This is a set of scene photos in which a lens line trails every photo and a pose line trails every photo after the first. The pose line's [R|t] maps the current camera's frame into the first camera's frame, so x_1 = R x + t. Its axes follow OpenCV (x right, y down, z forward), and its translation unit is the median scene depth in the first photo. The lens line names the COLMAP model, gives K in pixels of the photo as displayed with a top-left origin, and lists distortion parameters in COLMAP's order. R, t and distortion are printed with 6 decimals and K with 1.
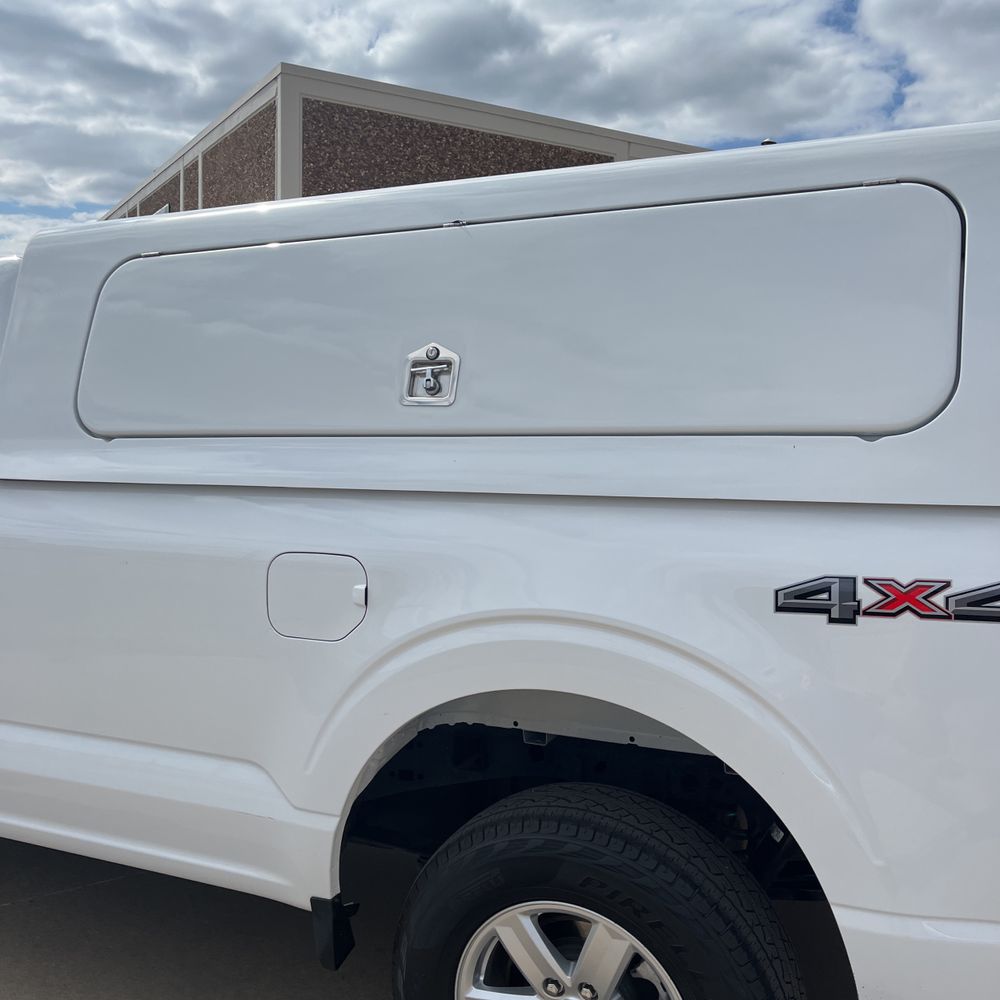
lens RADIAL K [[1009.7, 0, 494.9], [0, 1009.7, 518.7], [0, 0, 1]] dist [0.094180, -0.159432]
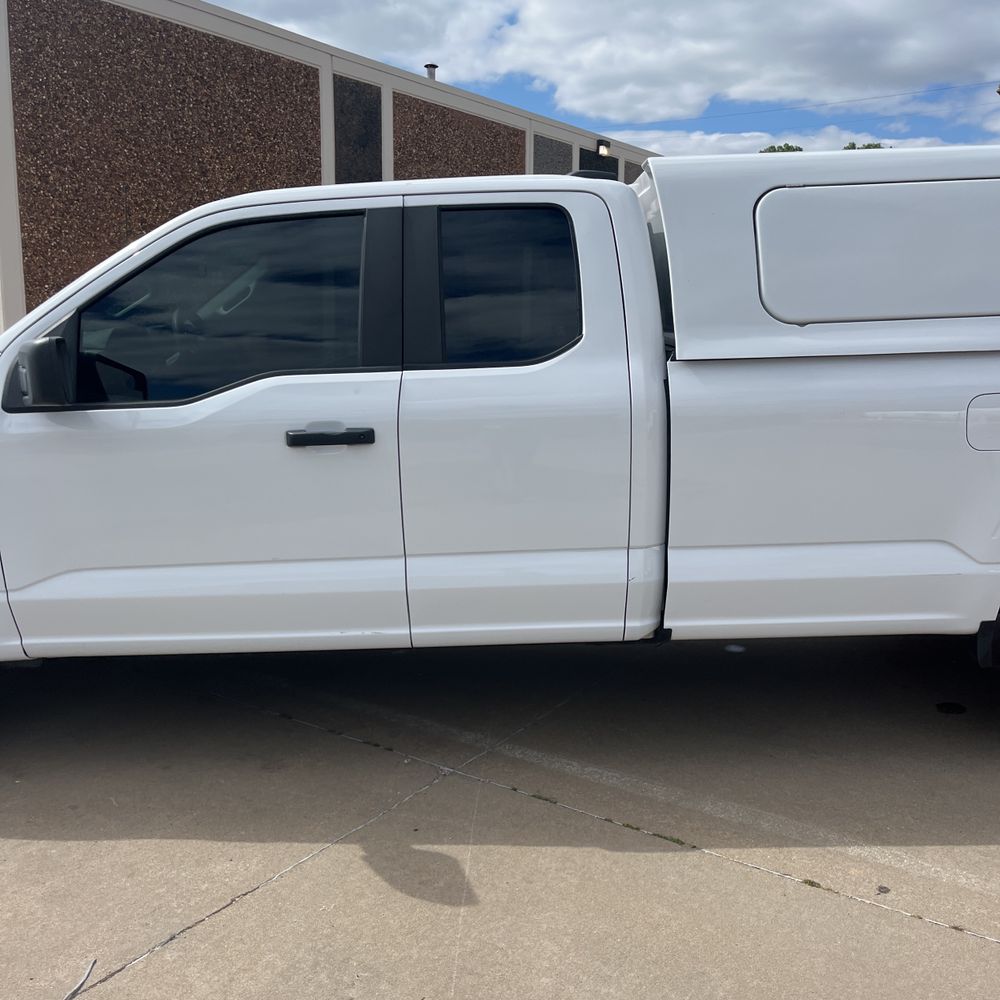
lens RADIAL K [[1035.1, 0, 520.4], [0, 1035.1, 499.0], [0, 0, 1]] dist [0.041533, -0.056708]
pose [[0.906999, -0.080987, 0.413271, -0.182077], [0.058715, 0.996068, 0.066334, 0.005928], [-0.417018, -0.035899, 0.908189, -0.014848]]
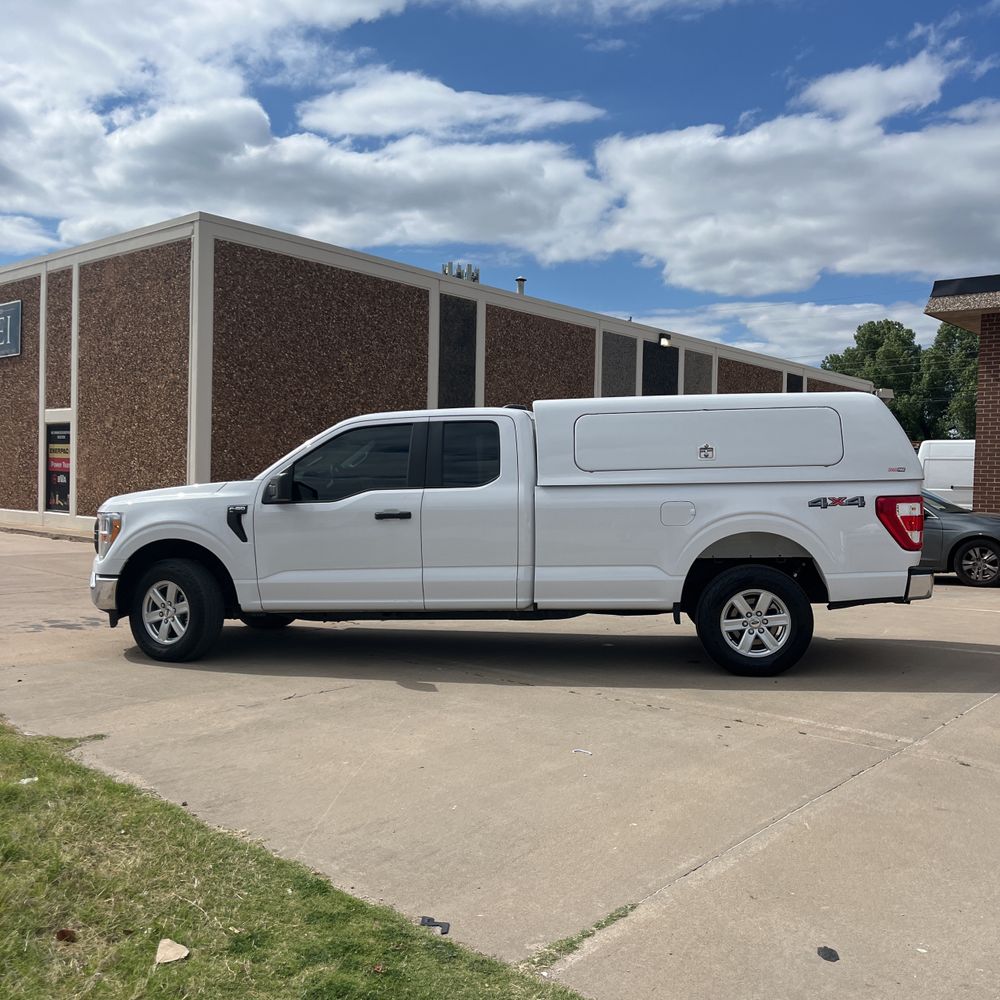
lens RADIAL K [[1012.0, 0, 500.0], [0, 1012.0, 500.0], [0, 0, 1]] dist [0.058375, -0.034610]
pose [[0.952152, -0.004330, 0.305595, -0.225611], [0.034513, 0.995027, -0.093433, 0.041636], [-0.303670, 0.099509, 0.947566, -0.264623]]
